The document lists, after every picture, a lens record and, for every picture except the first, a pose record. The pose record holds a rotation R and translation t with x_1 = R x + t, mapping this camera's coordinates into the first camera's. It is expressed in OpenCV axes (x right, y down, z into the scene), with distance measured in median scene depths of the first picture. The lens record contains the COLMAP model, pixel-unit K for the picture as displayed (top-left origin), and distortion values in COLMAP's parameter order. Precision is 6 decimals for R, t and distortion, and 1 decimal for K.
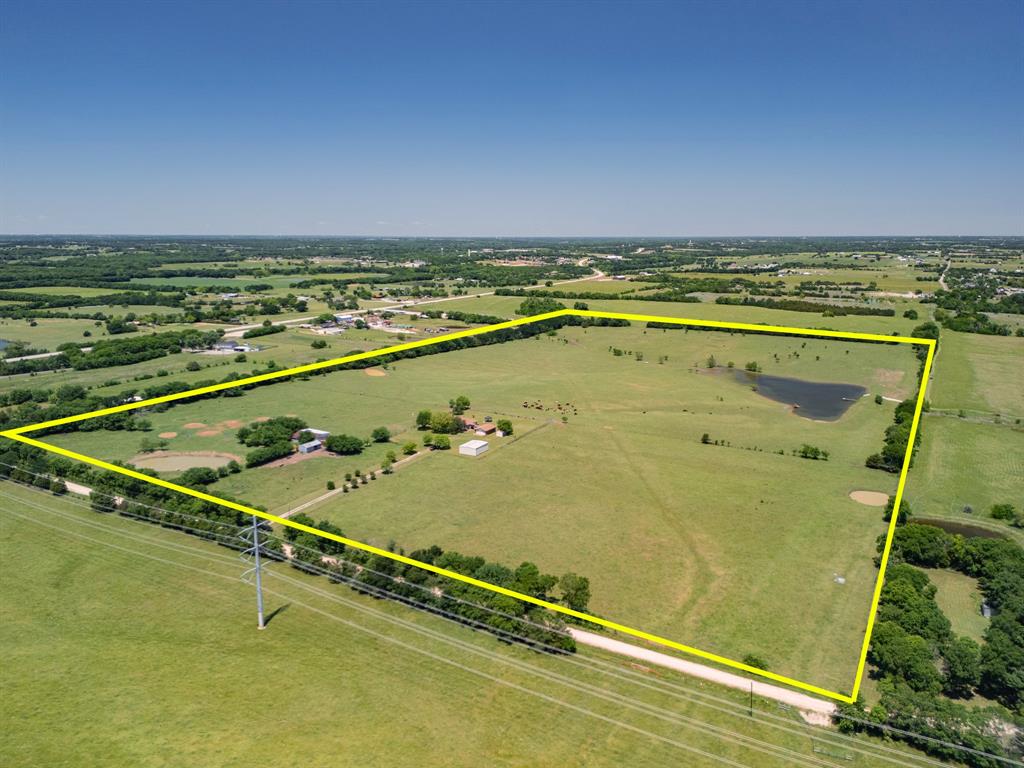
lens RADIAL K [[754.9, 0, 512.0], [0, 754.9, 384.0], [0, 0, 1]] dist [0.100929, -0.112688]
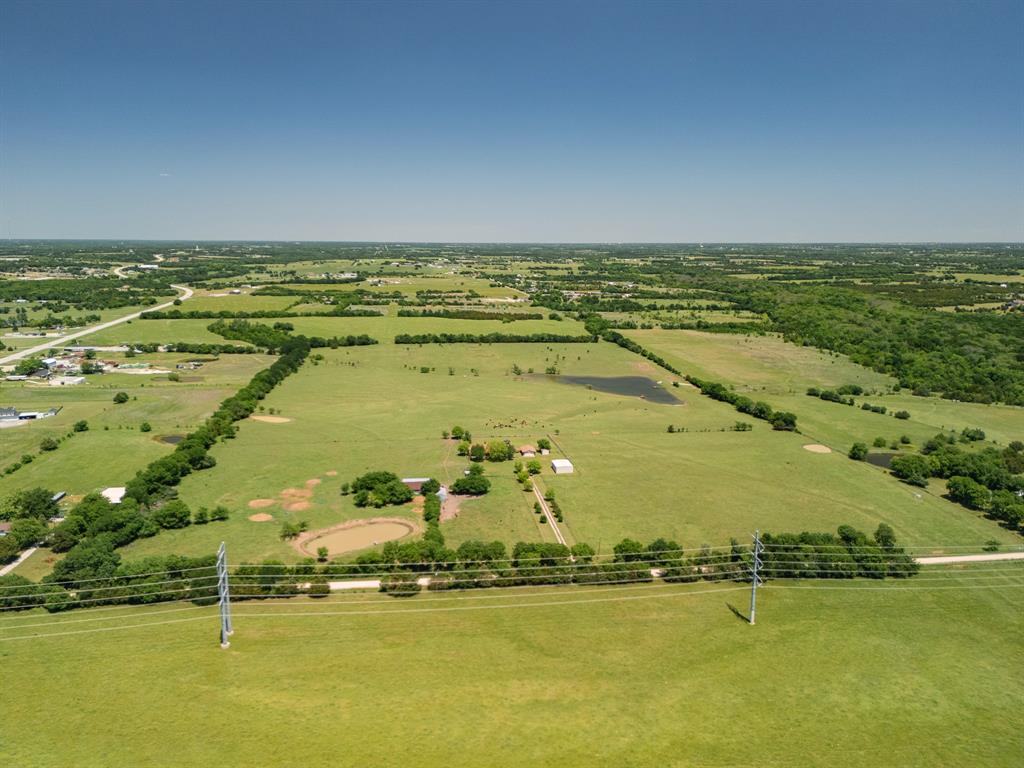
lens RADIAL K [[754.9, 0, 512.0], [0, 754.9, 384.0], [0, 0, 1]] dist [0.100929, -0.112688]
pose [[0.793551, -0.114763, 0.597584, -0.690092], [0.117243, 0.992489, 0.034913, -0.076819], [-0.597103, 0.042357, 0.801046, 0.125582]]
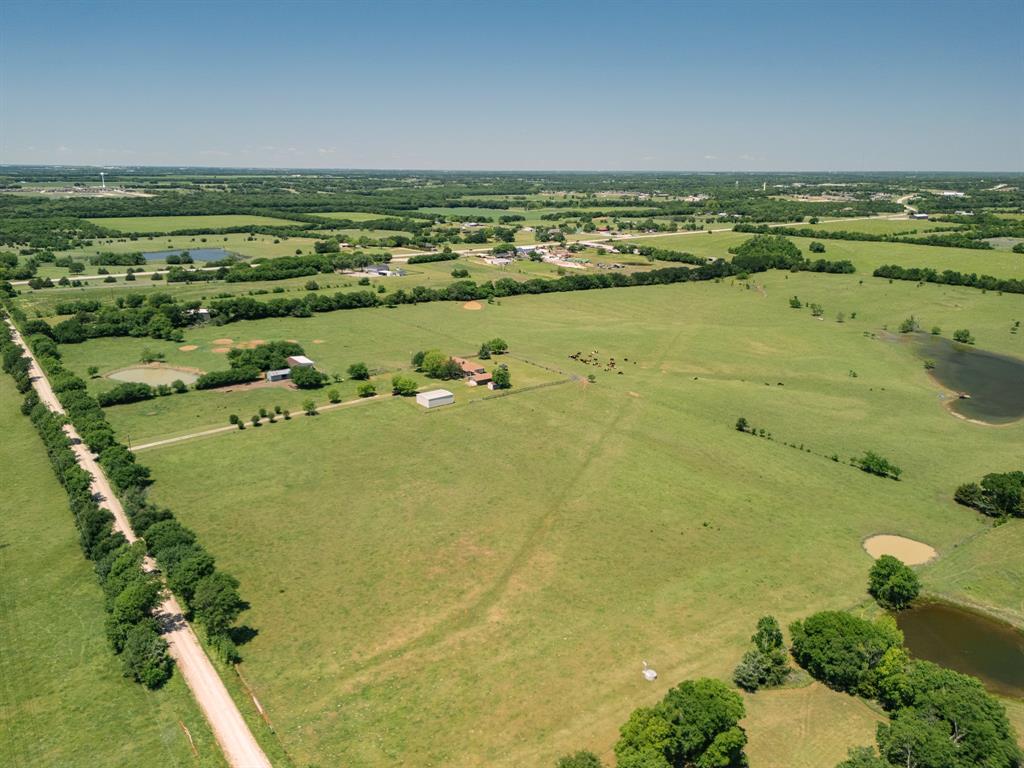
lens RADIAL K [[754.9, 0, 512.0], [0, 754.9, 384.0], [0, 0, 1]] dist [0.100929, -0.112688]
pose [[0.916928, 0.114837, -0.382171, 0.316026], [-0.084072, 0.991794, 0.096311, -0.018251], [0.390095, -0.056180, 0.919059, 0.231196]]
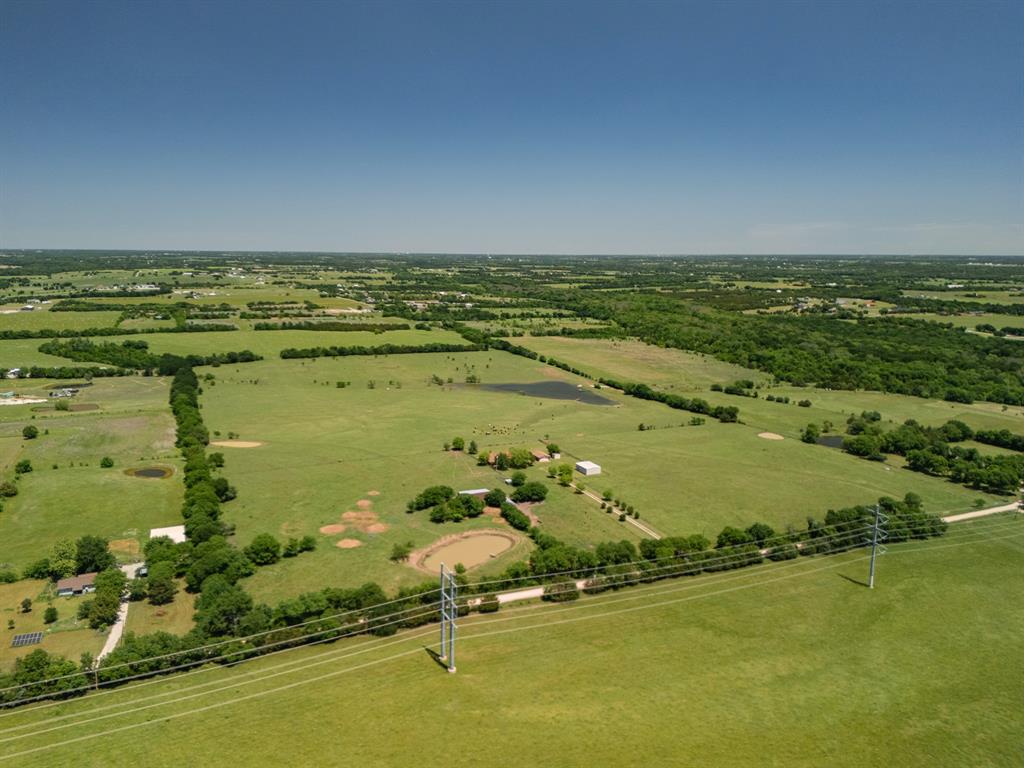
lens RADIAL K [[754.9, 0, 512.0], [0, 754.9, 384.0], [0, 0, 1]] dist [0.100929, -0.112688]
pose [[0.589862, -0.139770, 0.795316, -0.926601], [0.152296, 0.986487, 0.060412, -0.118868], [-0.793012, 0.085489, 0.603178, 0.340270]]
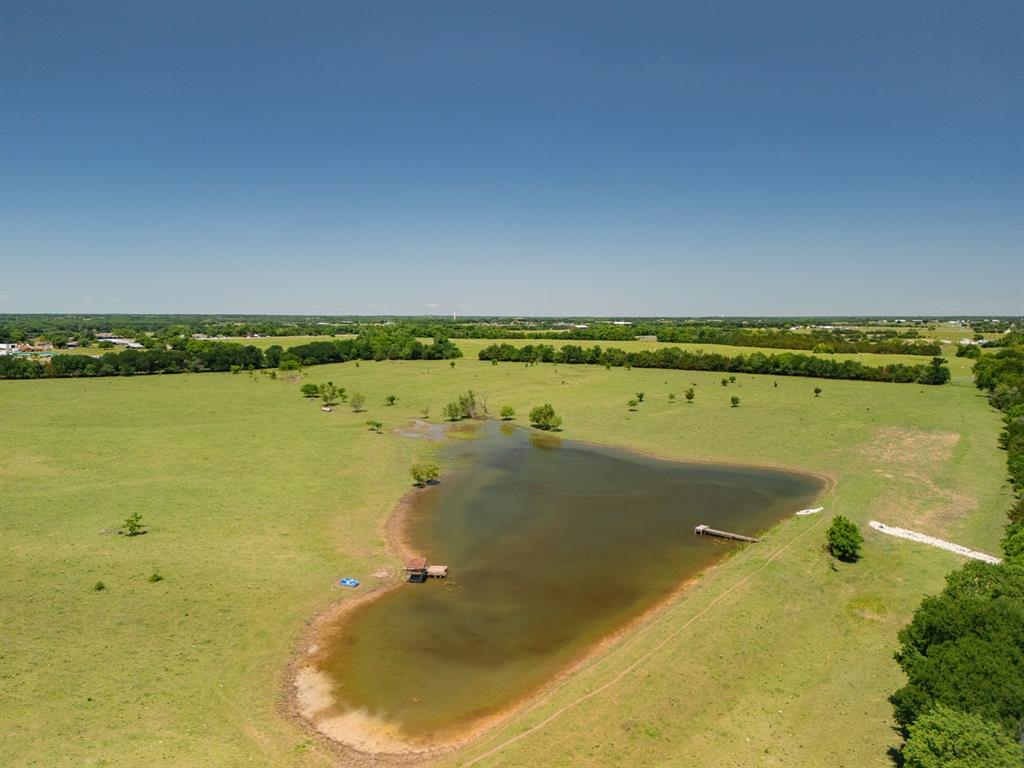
lens RADIAL K [[754.9, 0, 512.0], [0, 754.9, 384.0], [0, 0, 1]] dist [0.100929, -0.112688]
pose [[0.998137, 0.007080, -0.060602, 0.491852], [-0.013416, 0.994402, -0.104805, 0.000169], [0.059520, 0.105423, 0.992645, 0.955648]]
